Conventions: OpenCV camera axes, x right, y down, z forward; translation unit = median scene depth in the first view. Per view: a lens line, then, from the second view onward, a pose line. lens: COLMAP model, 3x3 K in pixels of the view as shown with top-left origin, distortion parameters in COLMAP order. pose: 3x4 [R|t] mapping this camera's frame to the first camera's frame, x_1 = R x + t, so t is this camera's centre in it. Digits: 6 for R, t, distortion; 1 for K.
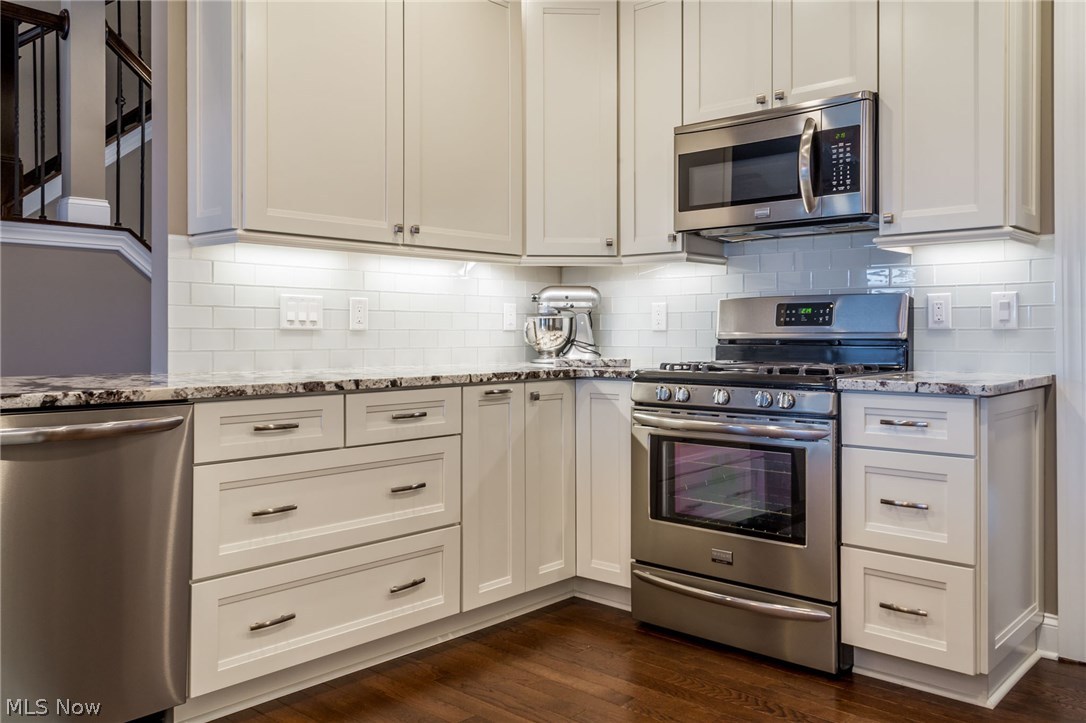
lens RADIAL K [[861.2, 0, 534.4], [0, 861.2, 339.3], [0, 0, 1]] dist [0.017872, -0.003079]
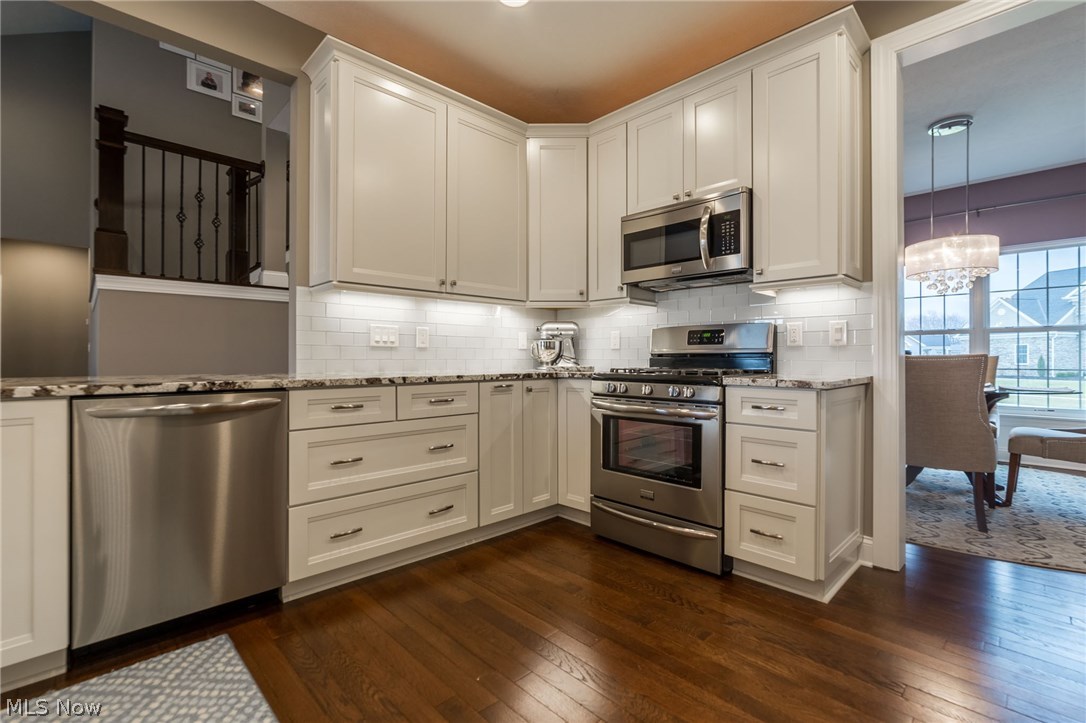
lens RADIAL K [[484.5, 0, 535.9], [0, 484.5, 362.3], [0, 0, 1]] dist [-0.017717, 0.006325]
pose [[0.997911, 0.002315, -0.064563, 0.074706], [-0.002120, 0.999993, 0.003095, 0.015387], [0.064570, -0.002952, 0.997909, 0.134200]]
